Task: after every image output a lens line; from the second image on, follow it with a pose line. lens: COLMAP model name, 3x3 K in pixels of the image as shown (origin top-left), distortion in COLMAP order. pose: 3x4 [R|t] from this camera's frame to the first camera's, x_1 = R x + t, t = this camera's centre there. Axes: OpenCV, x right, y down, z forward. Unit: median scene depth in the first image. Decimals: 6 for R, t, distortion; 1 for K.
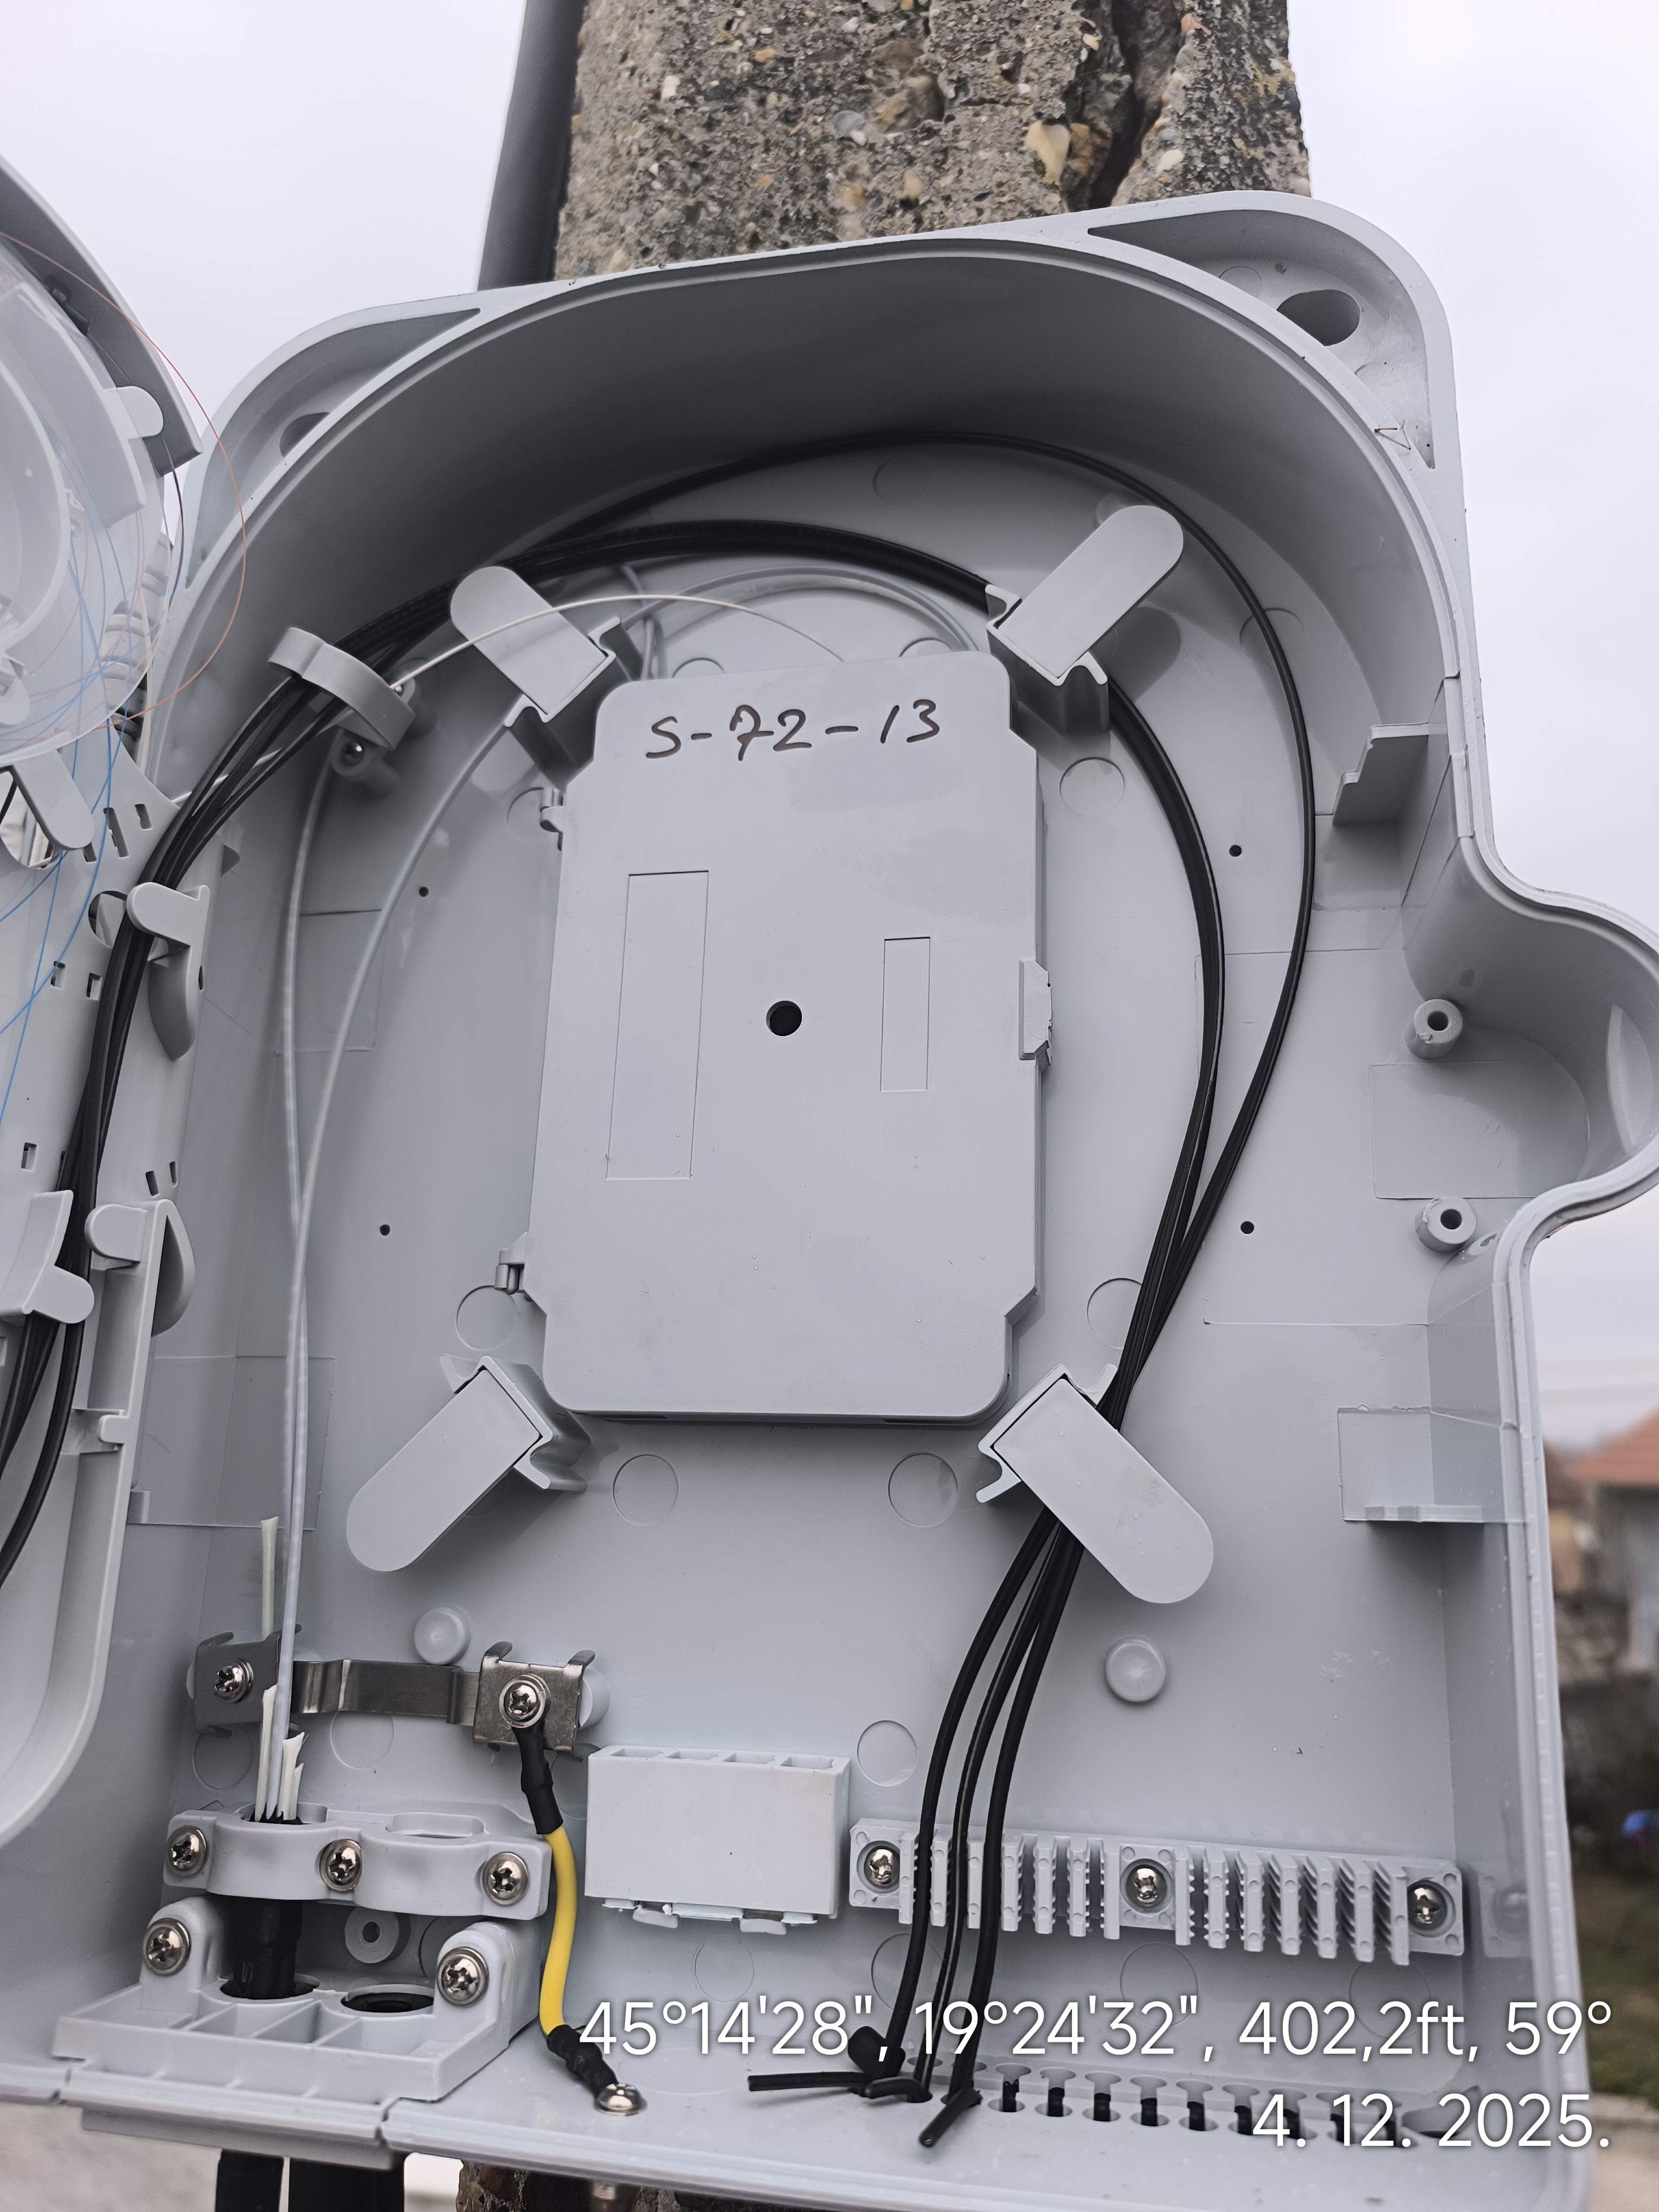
lens RADIAL K [[1586.5, 0, 812.8], [0, 1586.5, 1117.5], [0, 0, 1]] dist [-0.007810, -0.001832]
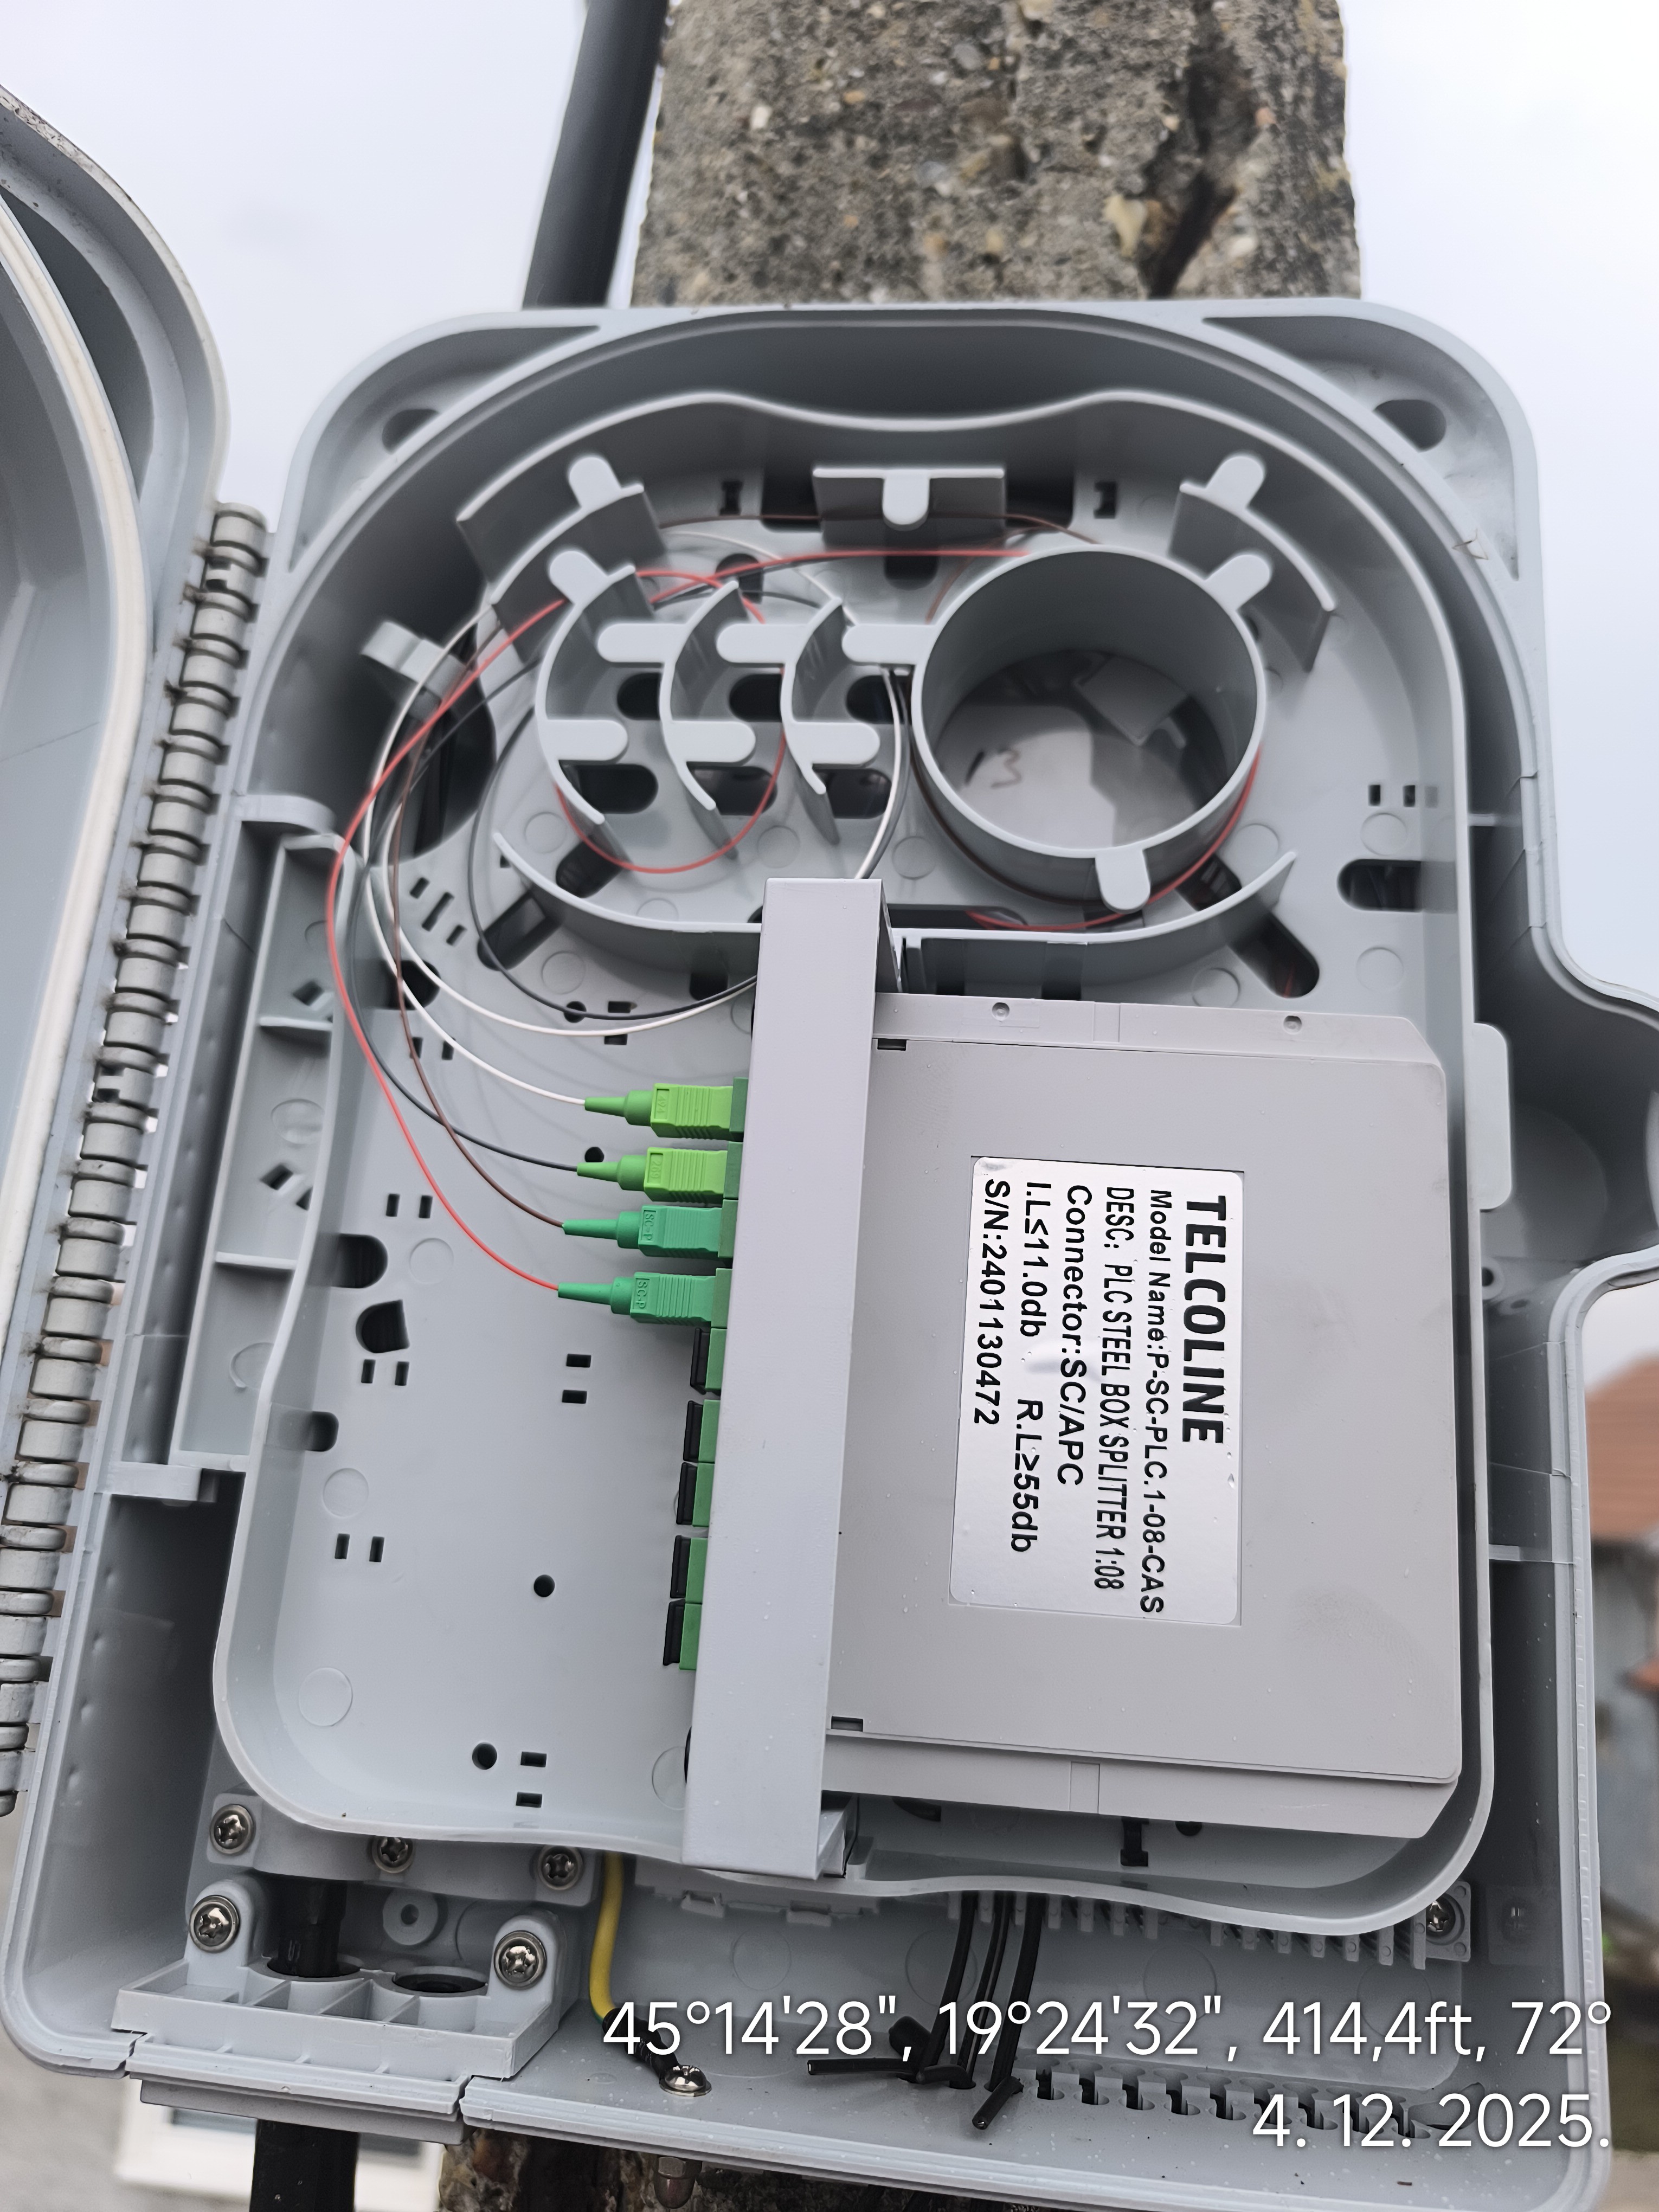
lens RADIAL K [[1586.5, 0, 828.1], [0, 1586.5, 1122.7], [0, 0, 1]] dist [-0.007810, -0.001832]
pose [[0.994578, 0.066803, 0.079705, -0.127945], [-0.066787, 0.997763, -0.002863, -0.007533], [-0.079718, -0.002476, 0.996814, -0.033087]]
